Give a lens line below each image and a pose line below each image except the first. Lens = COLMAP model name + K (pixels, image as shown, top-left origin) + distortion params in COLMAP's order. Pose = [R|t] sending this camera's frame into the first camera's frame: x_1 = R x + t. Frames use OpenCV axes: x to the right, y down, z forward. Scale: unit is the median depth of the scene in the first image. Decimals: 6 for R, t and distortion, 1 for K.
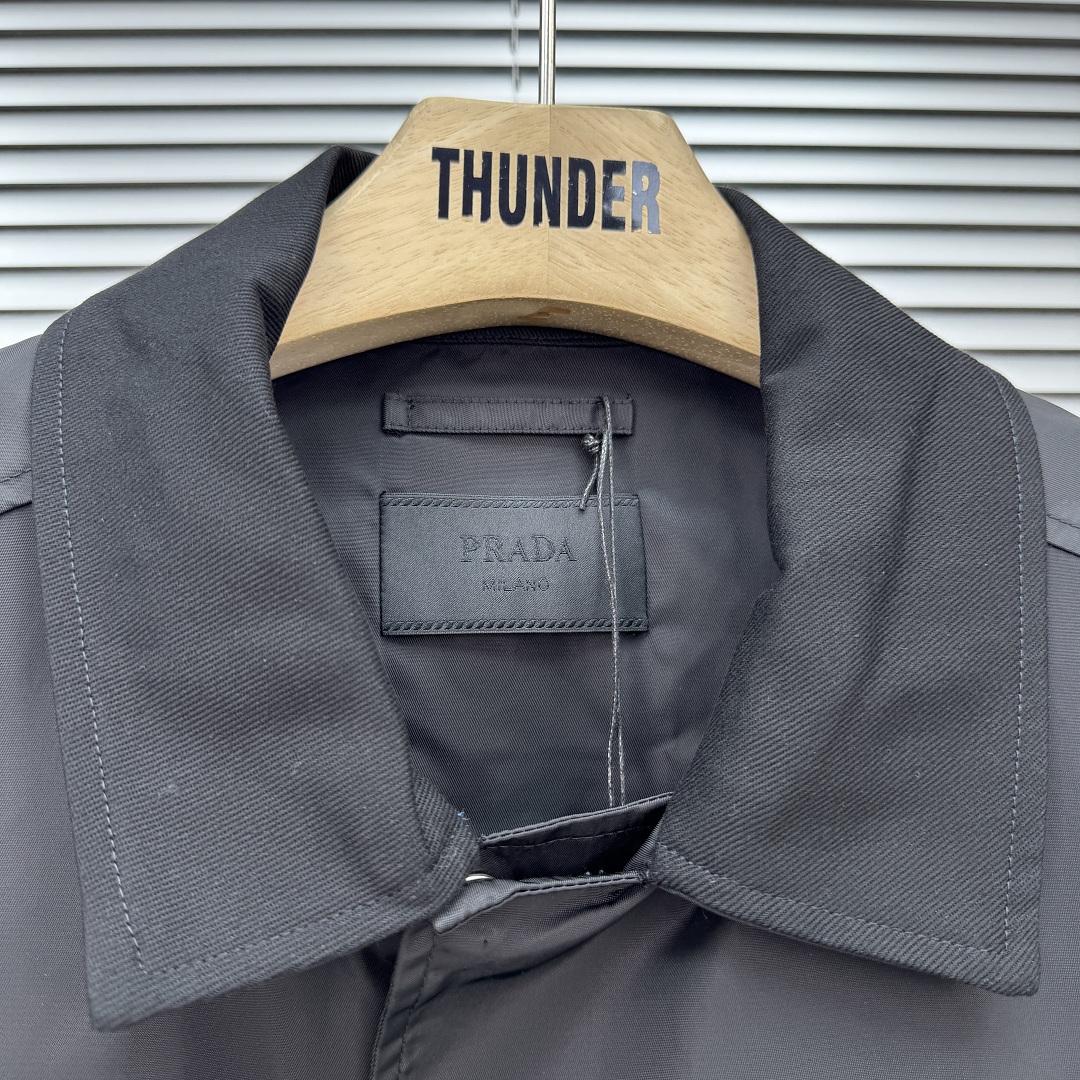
lens RADIAL K [[1001.3, 0, 543.4], [0, 1001.3, 559.6], [0, 0, 1]] dist [0.015081, 0.008121]
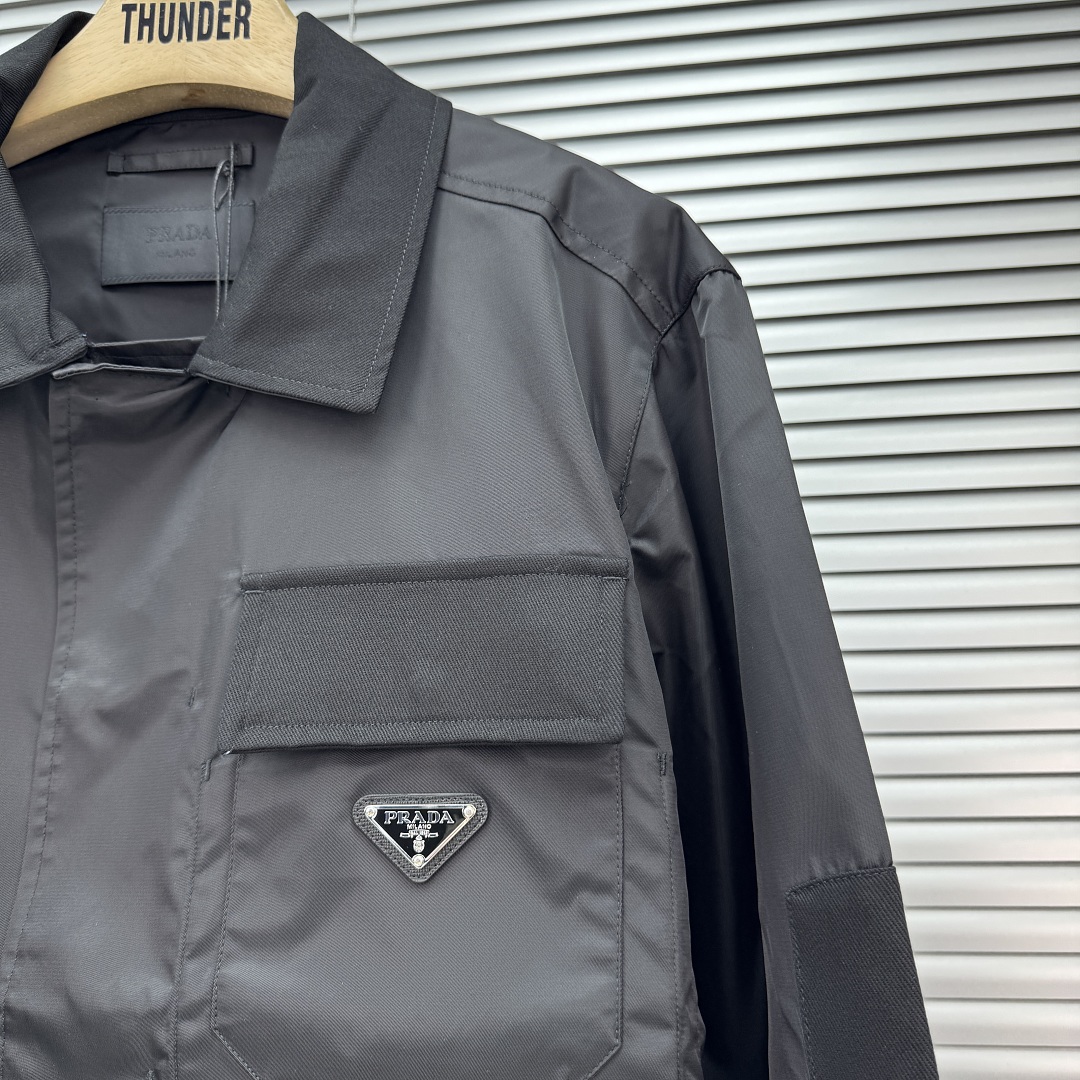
lens RADIAL K [[1051.3, 0, 540.0], [0, 1051.3, 540.0], [0, 0, 1]] dist [-0.036052, 0.014818]
pose [[0.985985, -0.028429, -0.164395, 0.866665], [0.026868, 0.999570, -0.011712, 0.553346], [0.164658, 0.007131, 0.986325, -0.641666]]
